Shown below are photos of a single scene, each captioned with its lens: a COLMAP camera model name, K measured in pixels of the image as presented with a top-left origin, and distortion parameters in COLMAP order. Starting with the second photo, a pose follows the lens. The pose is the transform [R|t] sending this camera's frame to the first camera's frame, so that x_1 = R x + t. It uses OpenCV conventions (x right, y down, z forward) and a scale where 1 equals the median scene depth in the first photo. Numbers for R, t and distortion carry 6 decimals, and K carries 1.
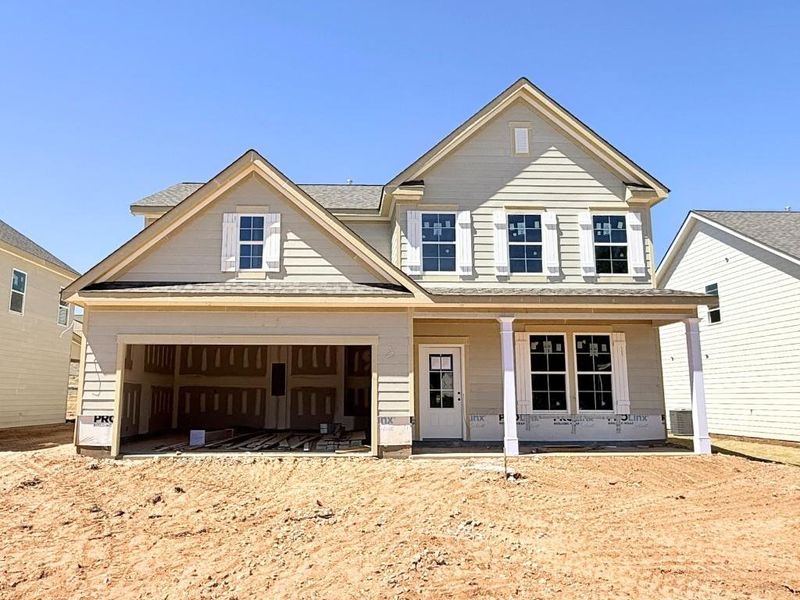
lens RADIAL K [[628.9, 0, 398.0], [0, 628.9, 294.6], [0, 0, 1]] dist [0.013635, 0.000009]
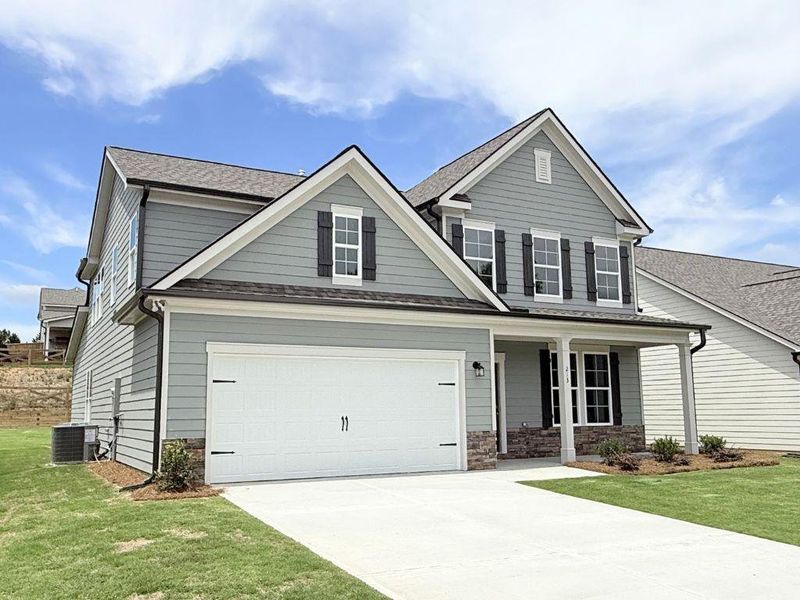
lens RADIAL K [[703.5, 0, 402.1], [0, 703.5, 300.2], [0, 0, 1]] dist [-0.001822, -0.002351]
pose [[0.909755, 0.056198, 0.411325, -0.507774], [-0.057944, 0.998286, -0.008232, 0.000809], [-0.411082, -0.016344, 0.911452, 0.030188]]
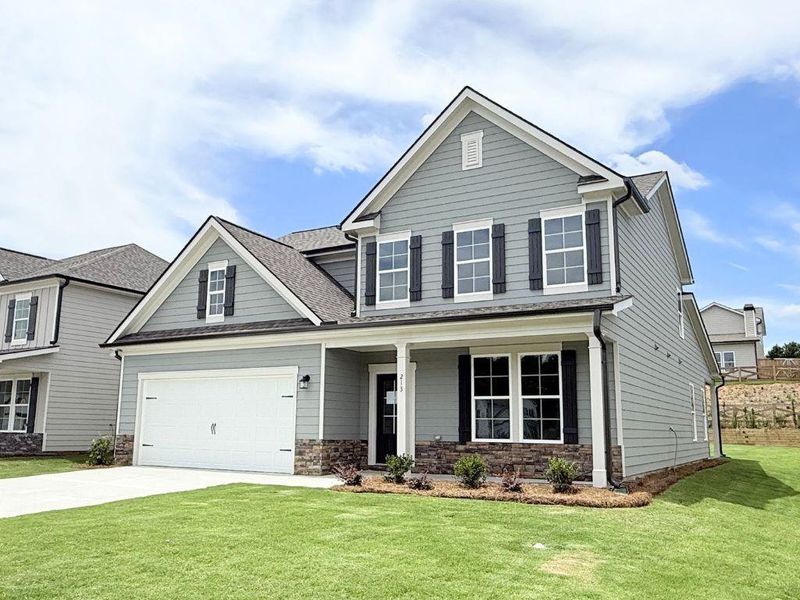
lens RADIAL K [[691.8, 0, 396.6], [0, 691.8, 304.4], [0, 0, 1]] dist [-0.000945, -0.000593]
pose [[0.834068, -0.086421, -0.544850, 0.684039], [0.075820, 0.996239, -0.041950, 0.019822], [0.546426, -0.006322, 0.837484, 0.077771]]
